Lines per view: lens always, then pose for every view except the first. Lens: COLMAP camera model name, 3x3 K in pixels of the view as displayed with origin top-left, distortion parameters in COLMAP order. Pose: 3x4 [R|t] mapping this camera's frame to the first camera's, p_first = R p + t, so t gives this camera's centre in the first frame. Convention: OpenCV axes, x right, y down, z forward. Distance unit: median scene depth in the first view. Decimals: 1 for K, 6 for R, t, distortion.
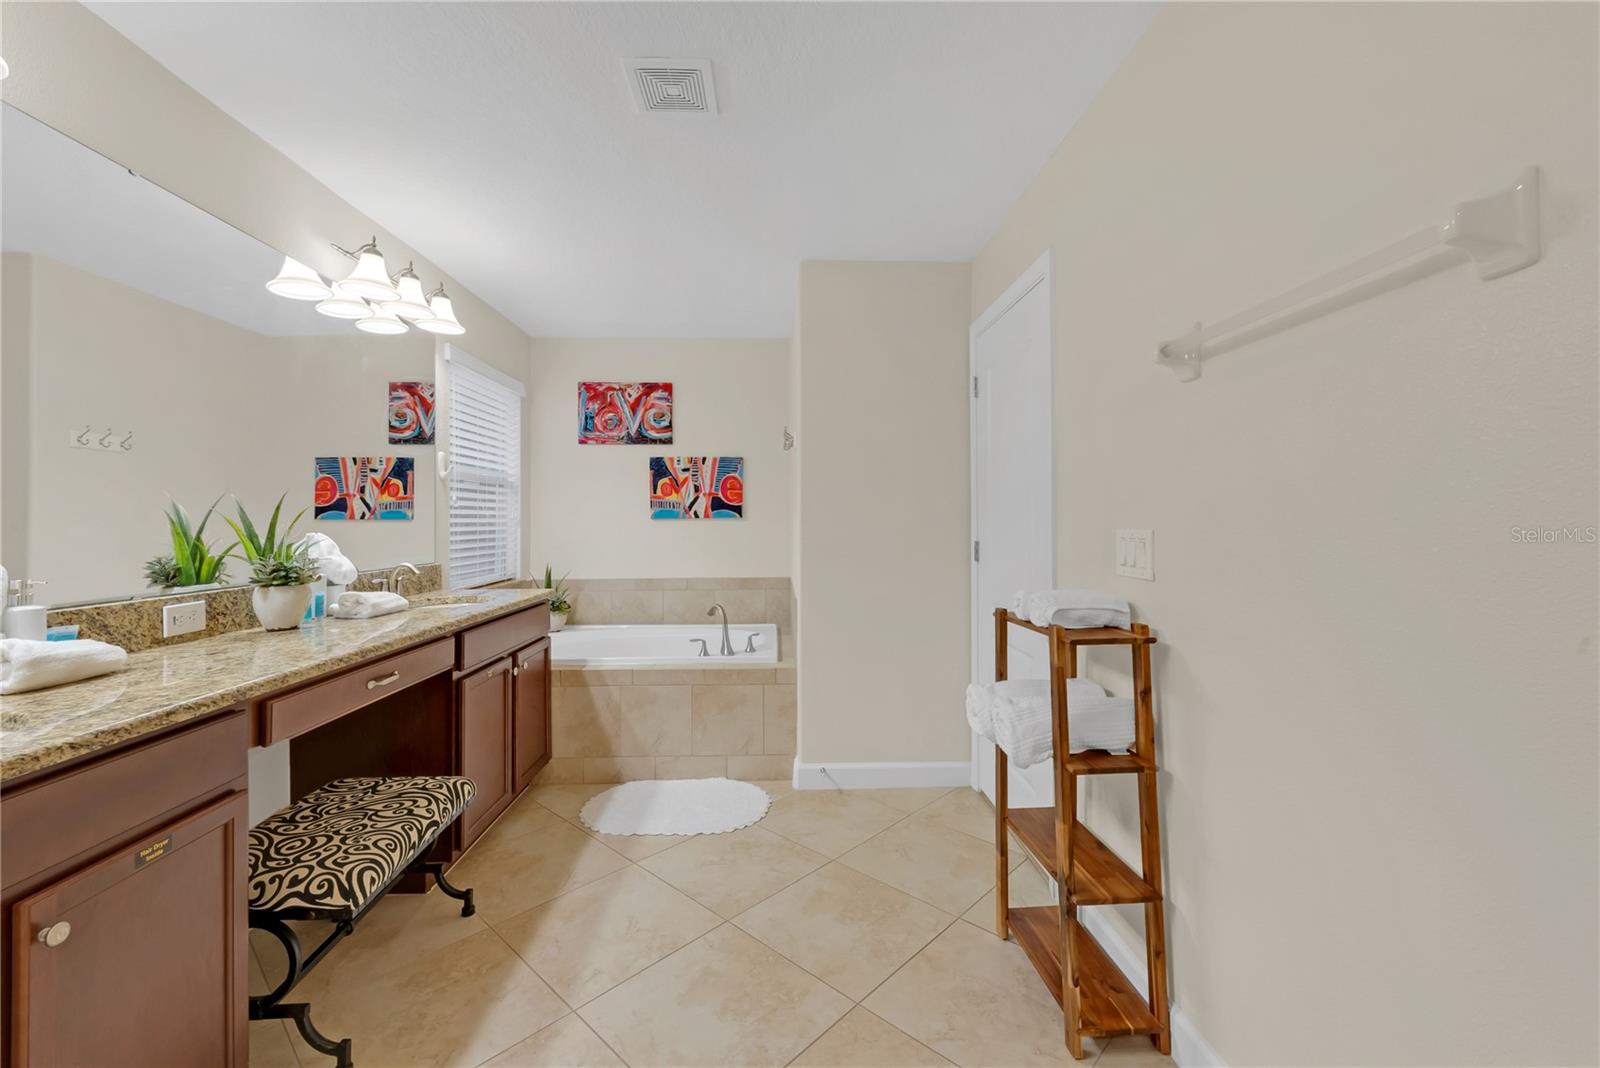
lens RADIAL K [[663.0, 0, 795.8], [0, 663.0, 520.2], [0, 0, 1]] dist [0.018263, -0.007132]
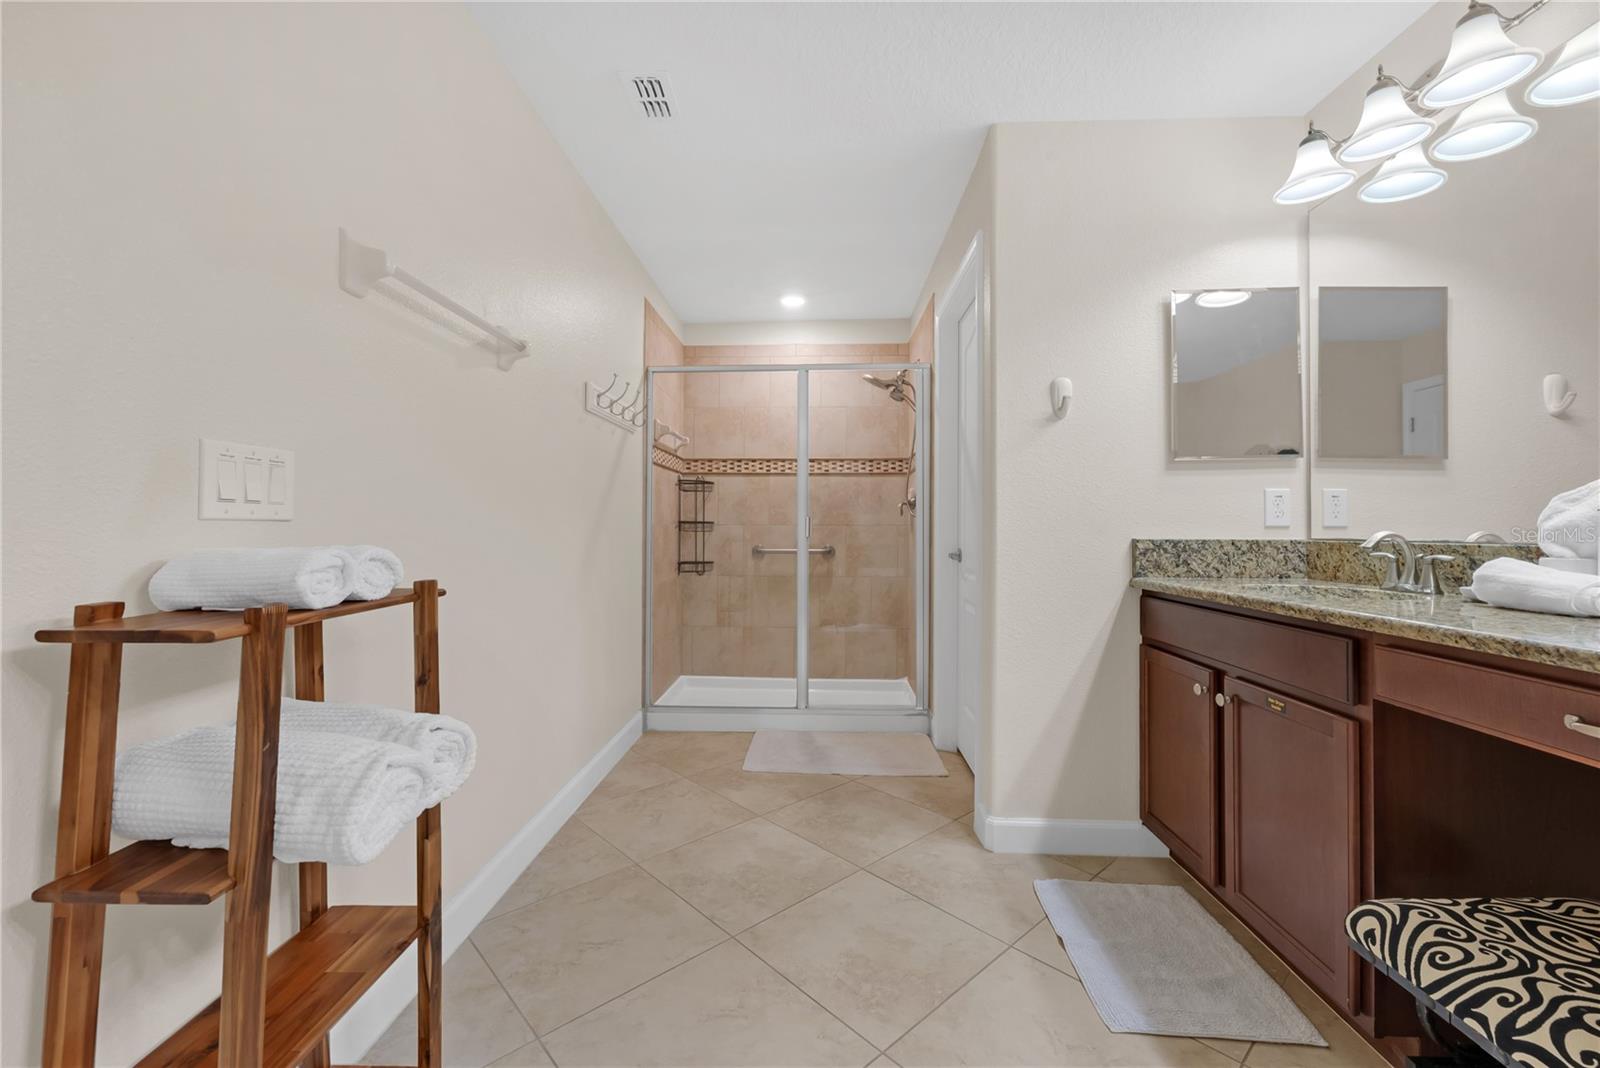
lens RADIAL K [[663.0, 0, 795.8], [0, 663.0, 520.2], [0, 0, 1]] dist [0.018263, -0.007132]
pose [[-0.997160, 0.000886, 0.075312, -0.026460], [-0.000286, 0.999879, -0.015545, 0.038276], [-0.075317, -0.015522, -0.997039, 0.630695]]
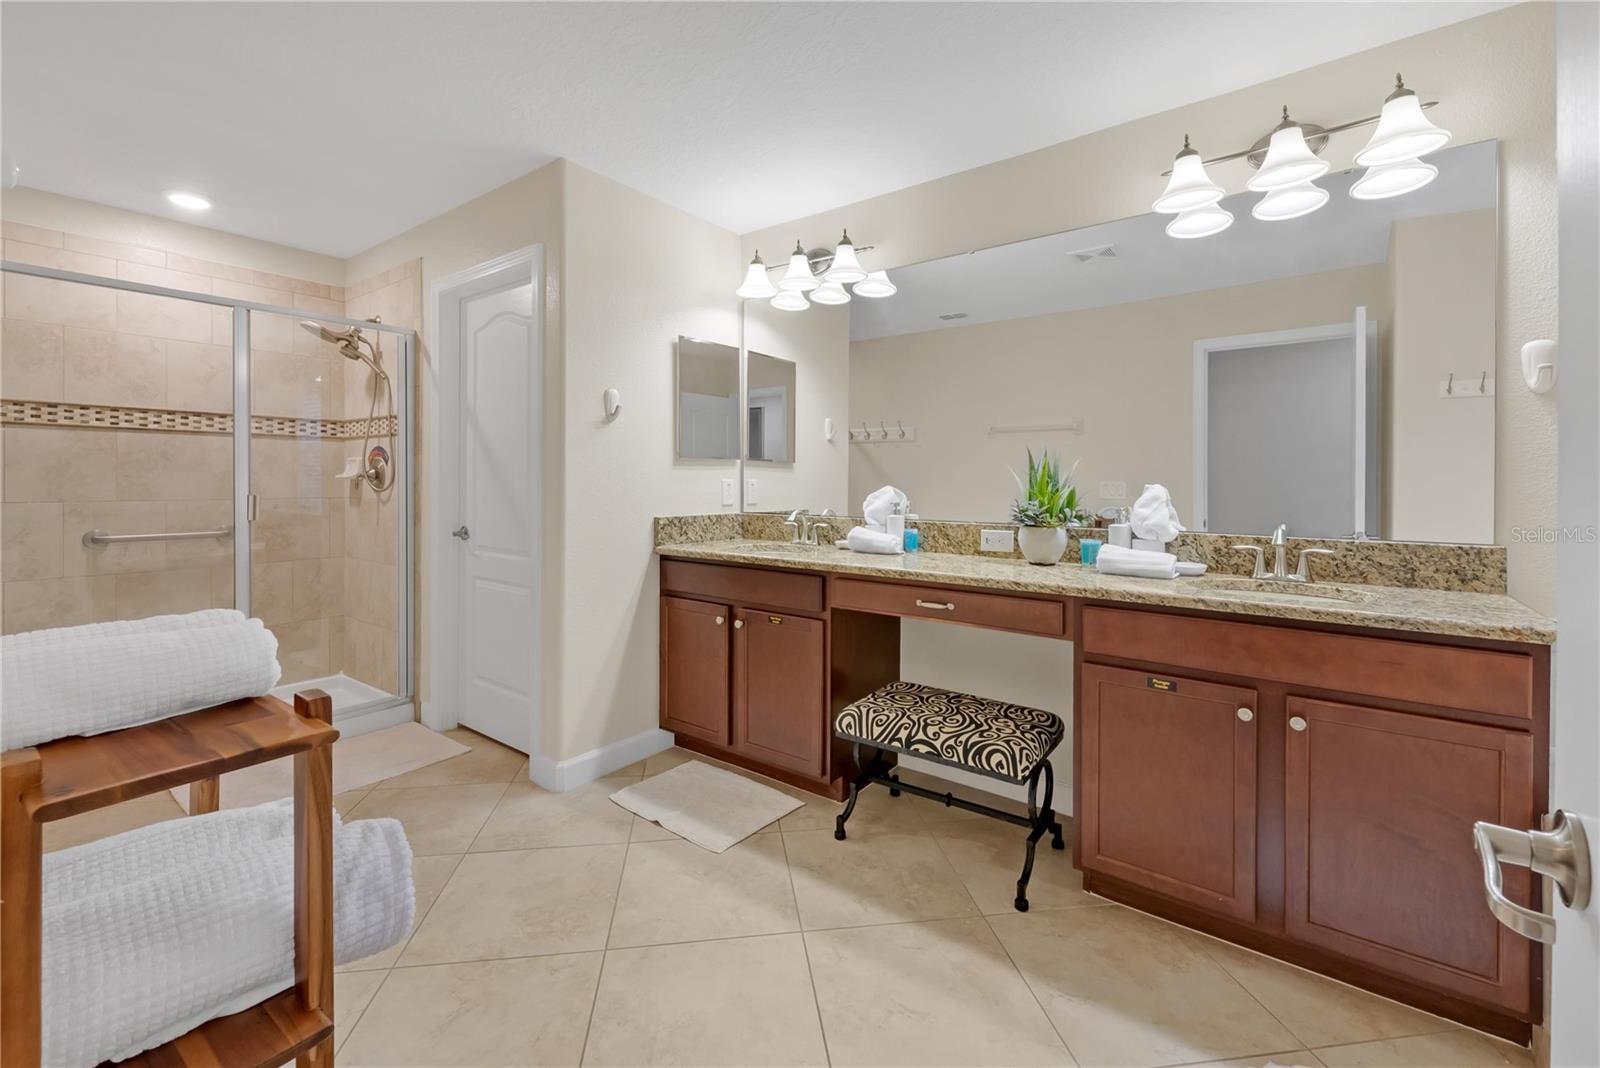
lens RADIAL K [[676.8, 0, 803.3], [0, 676.8, 485.0], [0, 0, 1]] dist [0.002114, 0.000311]
pose [[-0.628193, 0.006345, -0.778031, 0.193543], [-0.000004, 0.999967, 0.008159, 0.006395], [0.778057, 0.005129, -0.628173, 0.650792]]
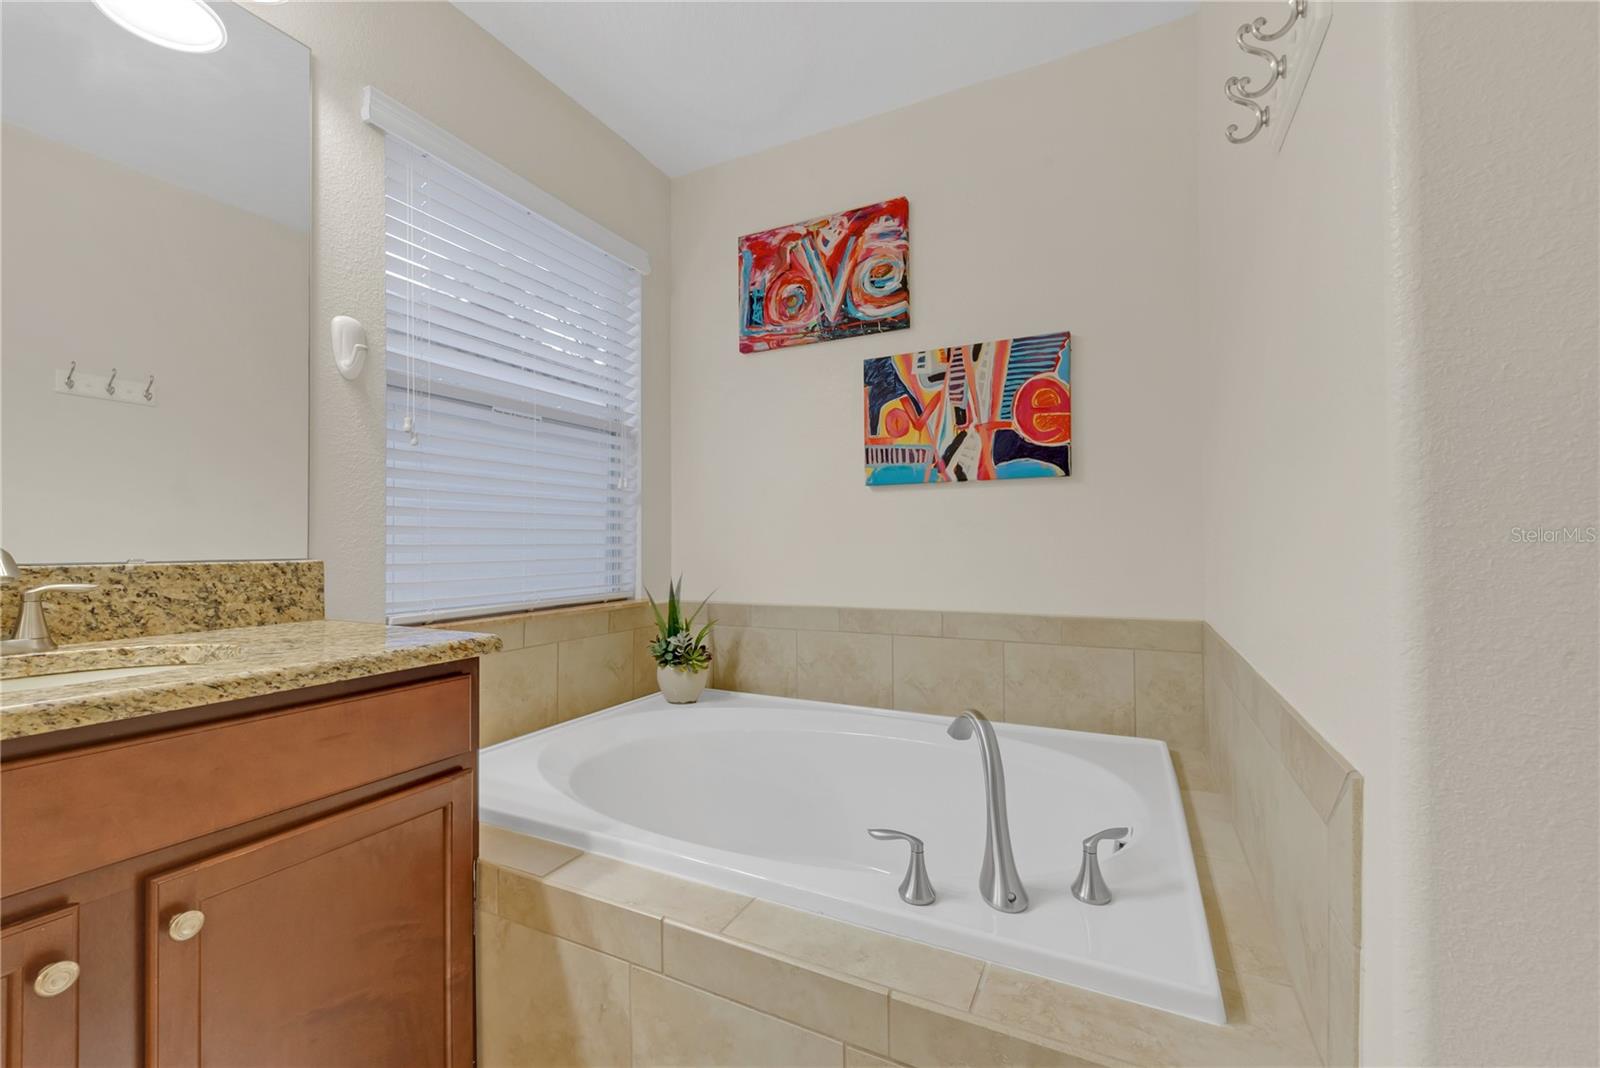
lens RADIAL K [[653.0, 0, 791.6], [0, 653.0, 533.1], [0, 0, 1]] dist [0.000364, 0.000272]
pose [[0.876036, -0.009138, -0.482160, -0.036396], [0.002572, 0.999895, -0.014277, 0.038825], [0.482239, 0.011267, 0.875967, 0.556419]]
